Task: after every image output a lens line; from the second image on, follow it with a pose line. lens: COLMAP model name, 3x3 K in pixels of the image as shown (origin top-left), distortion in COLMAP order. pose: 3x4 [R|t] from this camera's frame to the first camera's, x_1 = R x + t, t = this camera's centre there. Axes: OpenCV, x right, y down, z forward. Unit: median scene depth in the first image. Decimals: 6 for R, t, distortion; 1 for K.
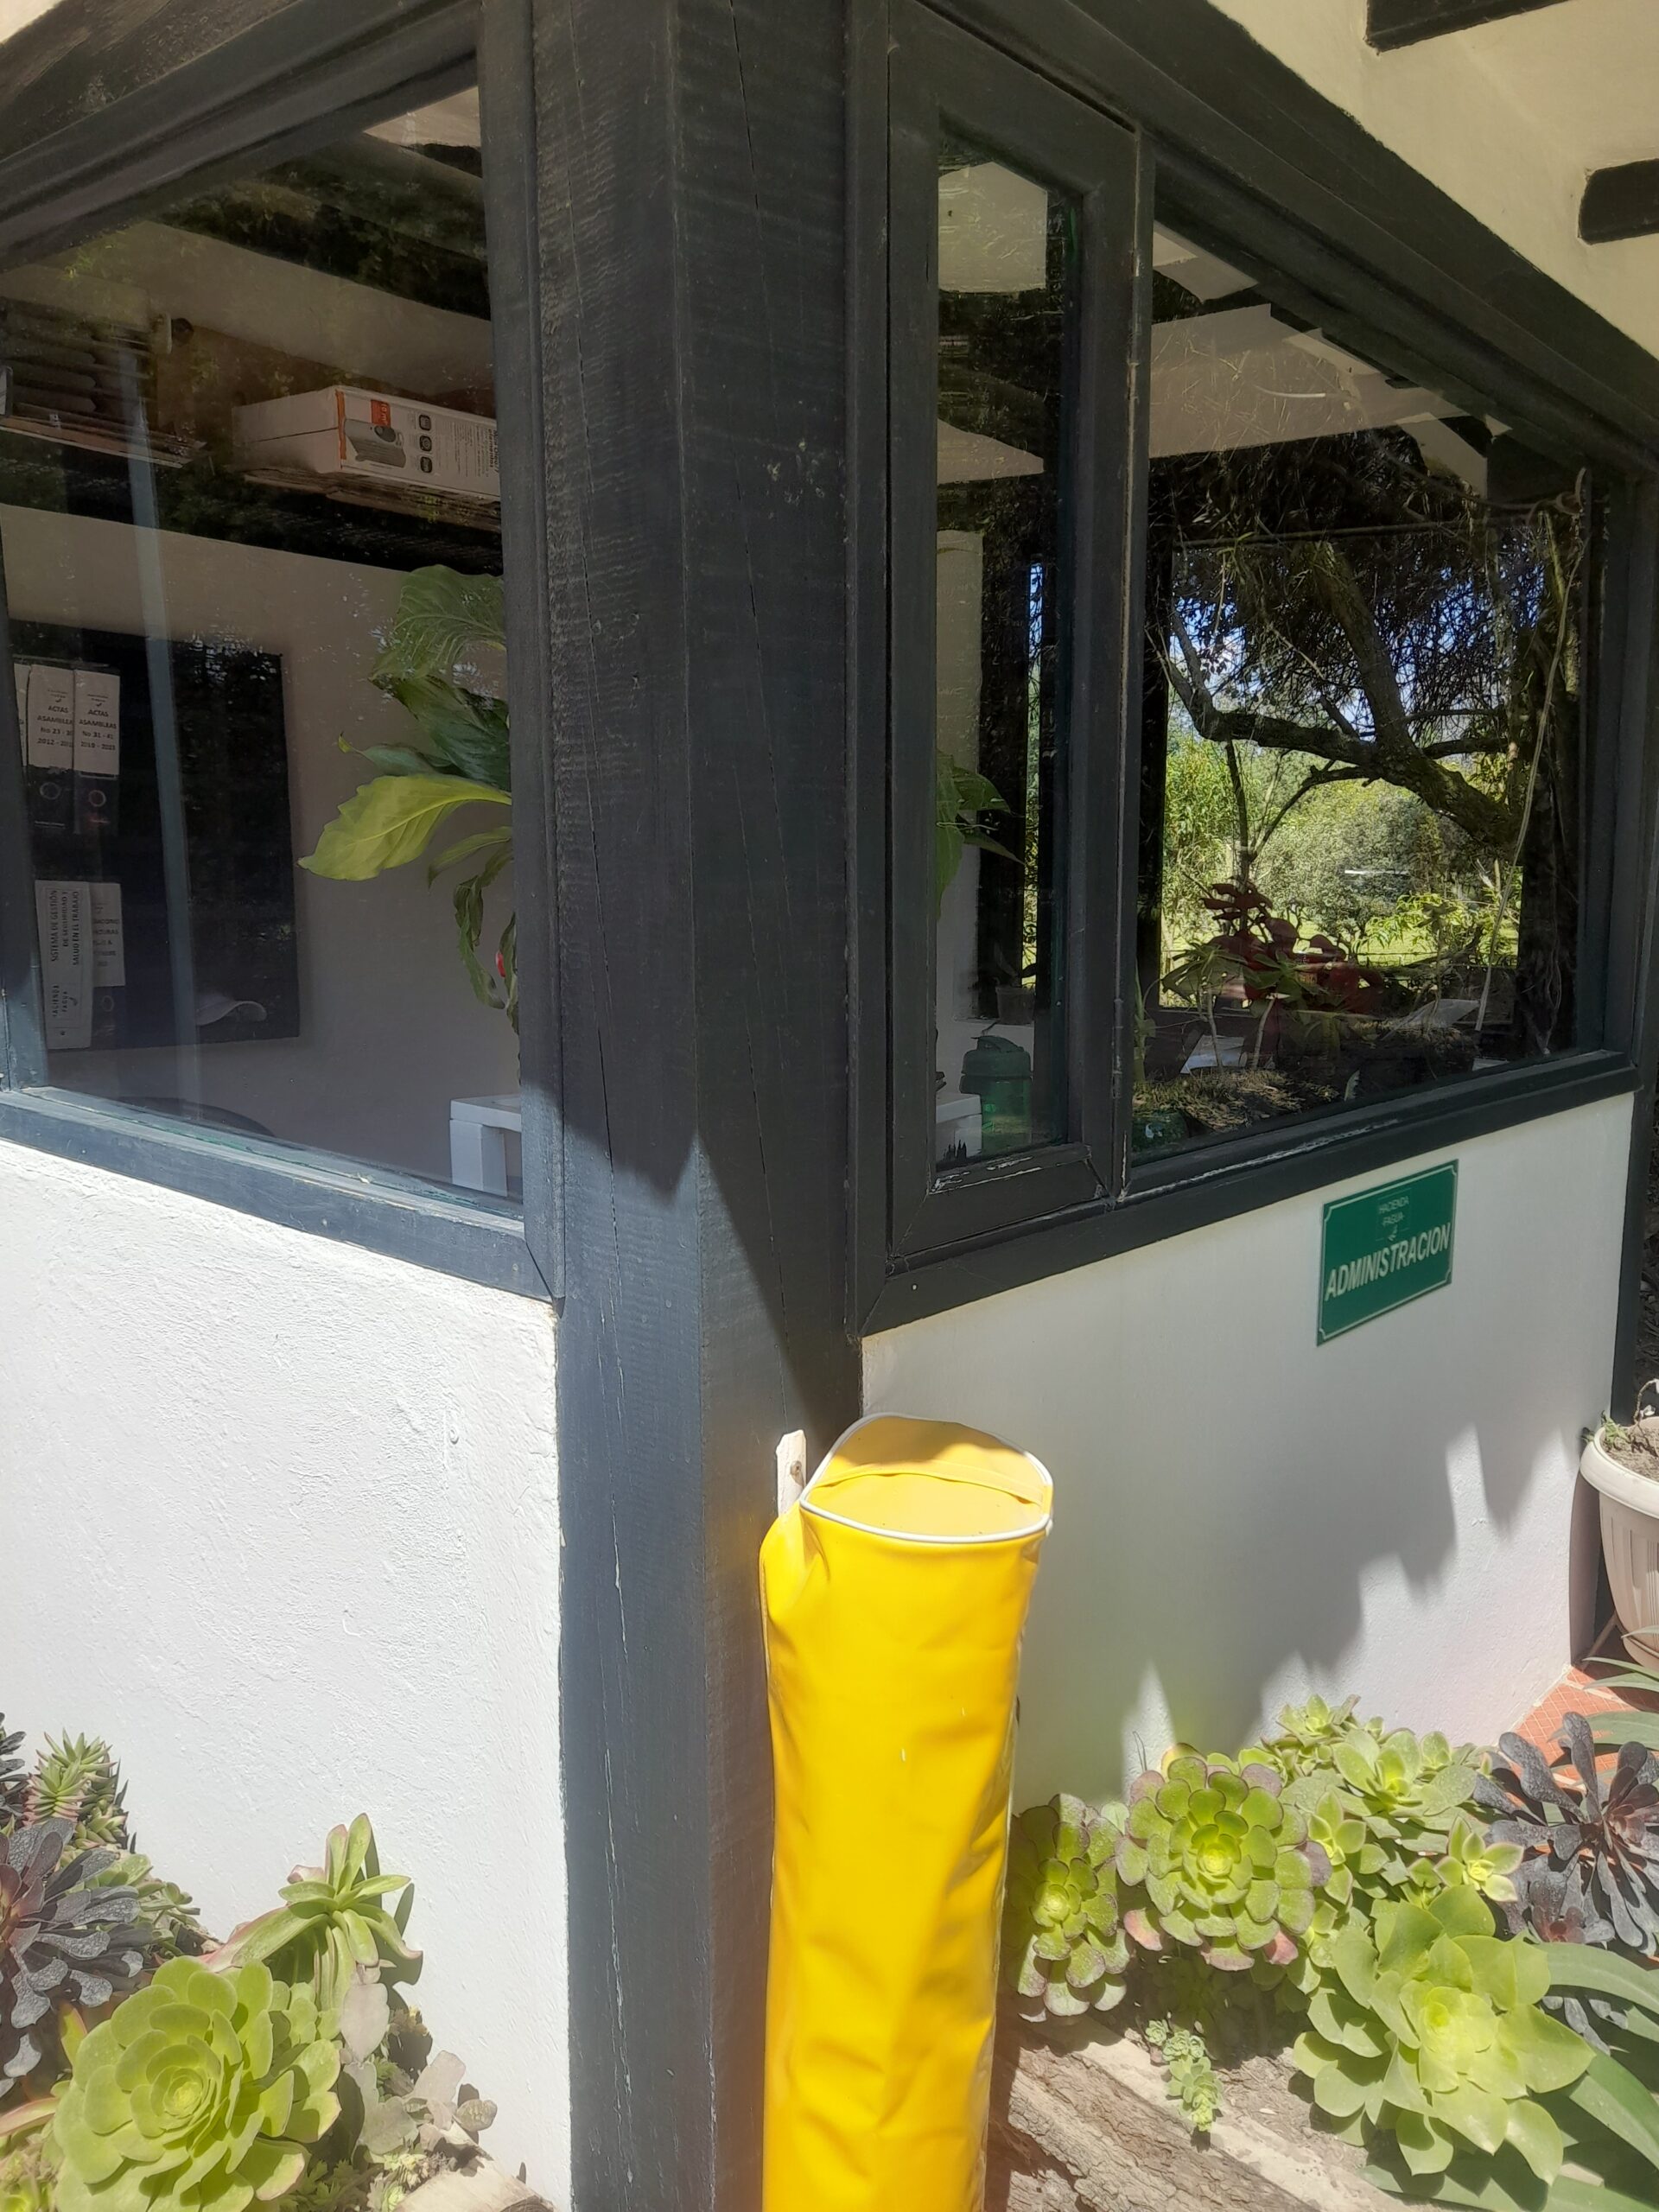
lens RADIAL K [[1599.8, 0, 821.8], [0, 1599.8, 1092.6], [0, 0, 1]] dist [0.066040, -0.060031]
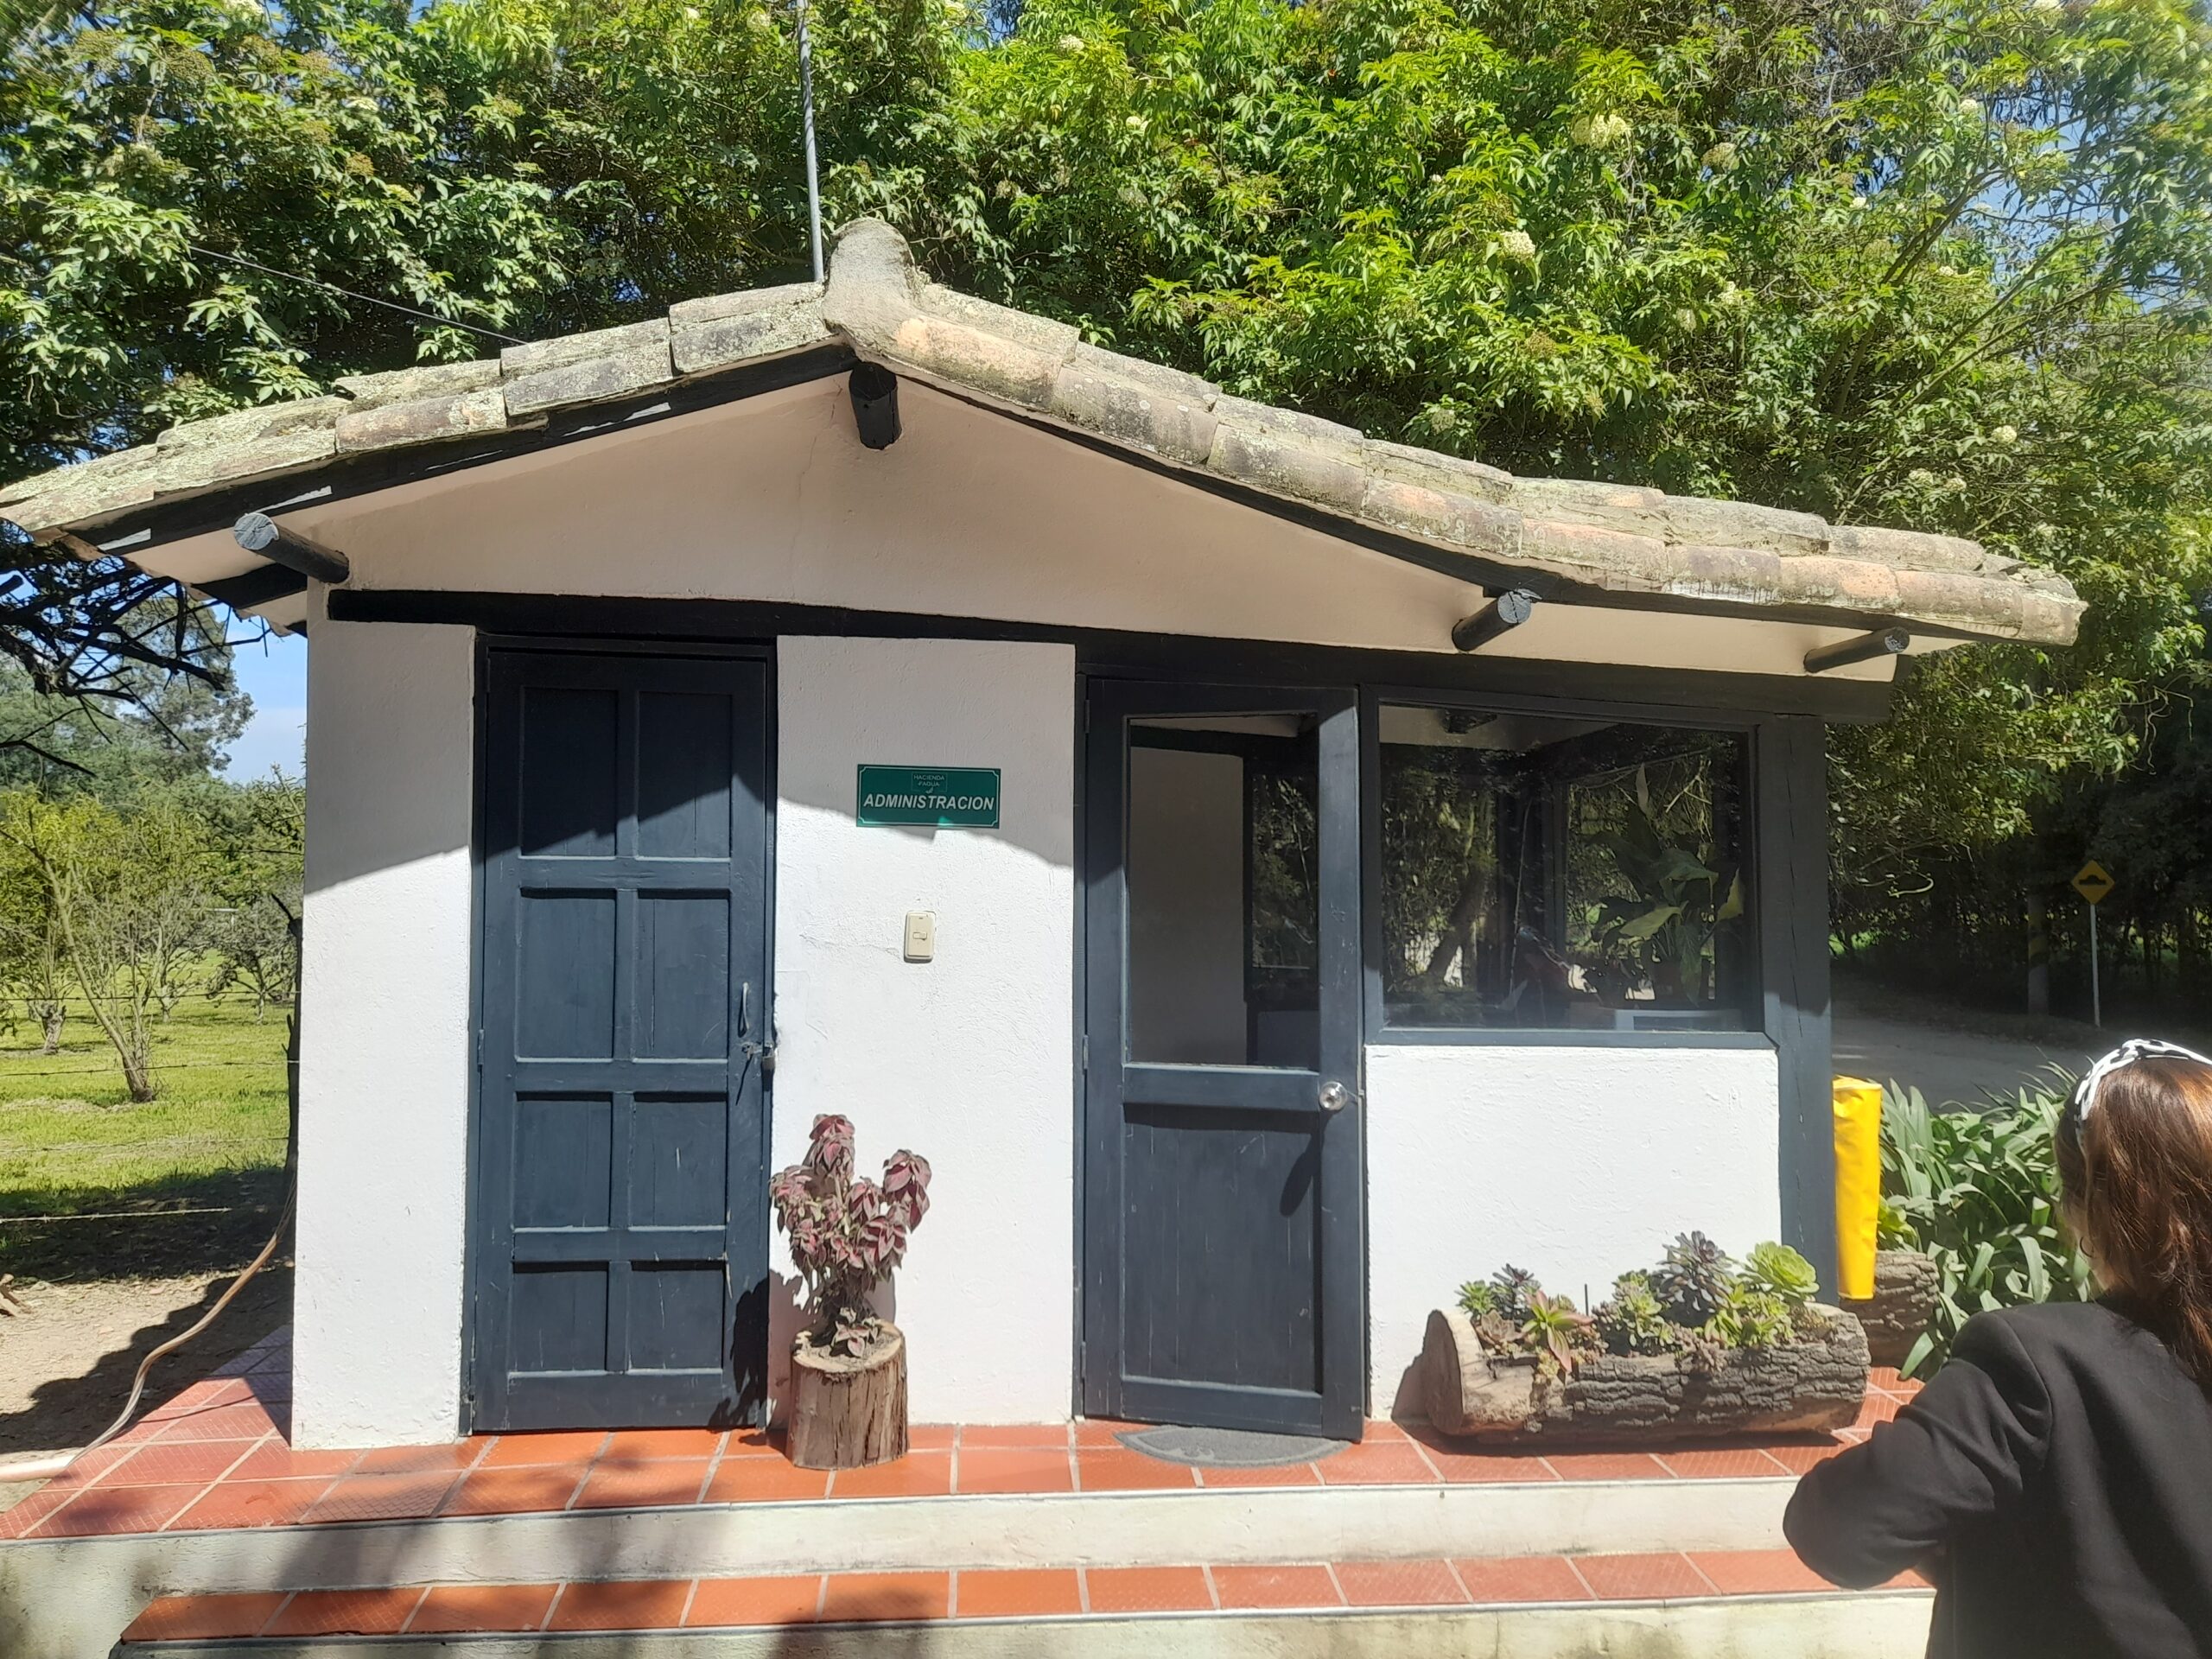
lens RADIAL K [[1626.5, 0, 1111.3], [0, 1626.5, 818.5], [0, 0, 1]] dist [0.097412, -0.124773]
pose [[0.670313, 0.037515, 0.741130, -1.602967], [0.097134, 0.985693, -0.137747, -0.008174], [-0.735694, 0.164323, 0.657079, -0.188012]]
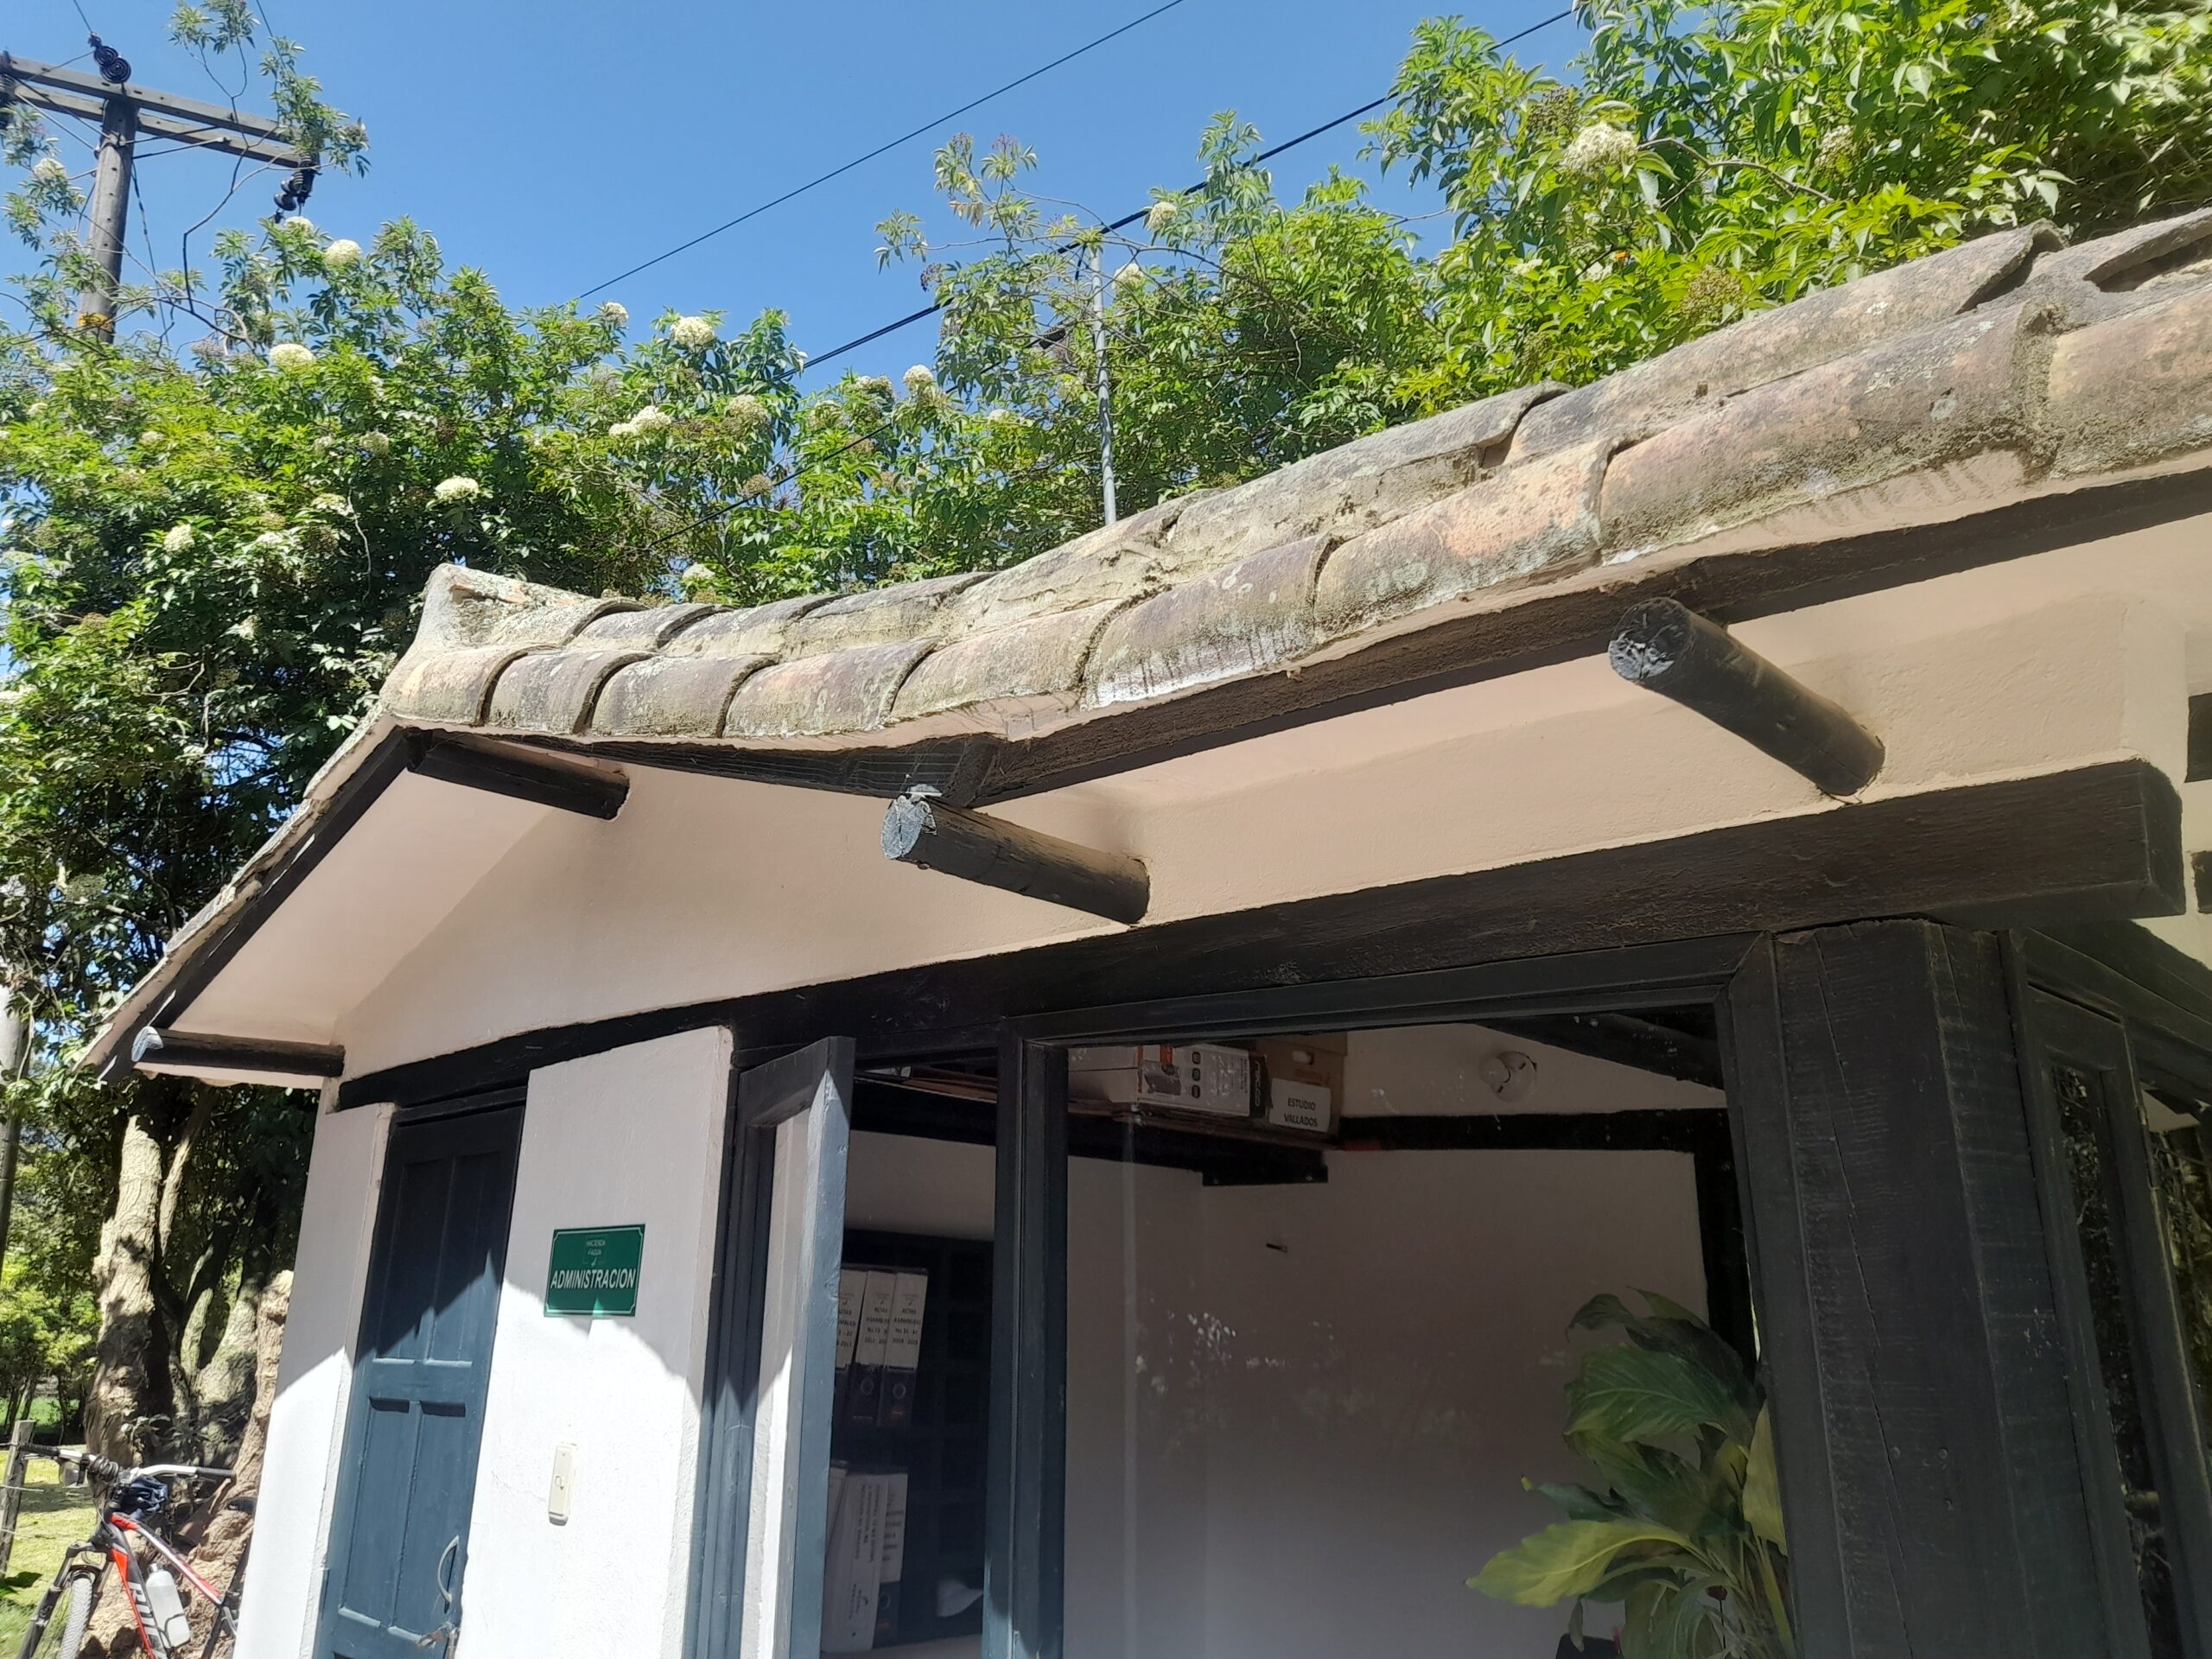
lens RADIAL K [[1599.8, 0, 1119.7], [0, 1599.8, 824.9], [0, 0, 1]] dist [0.066040, -0.060031]
pose [[0.998237, -0.010696, -0.058384, -0.238381], [-0.015520, 0.902377, -0.430668, -0.061976], [0.057291, 0.430815, 0.900620, -0.142980]]
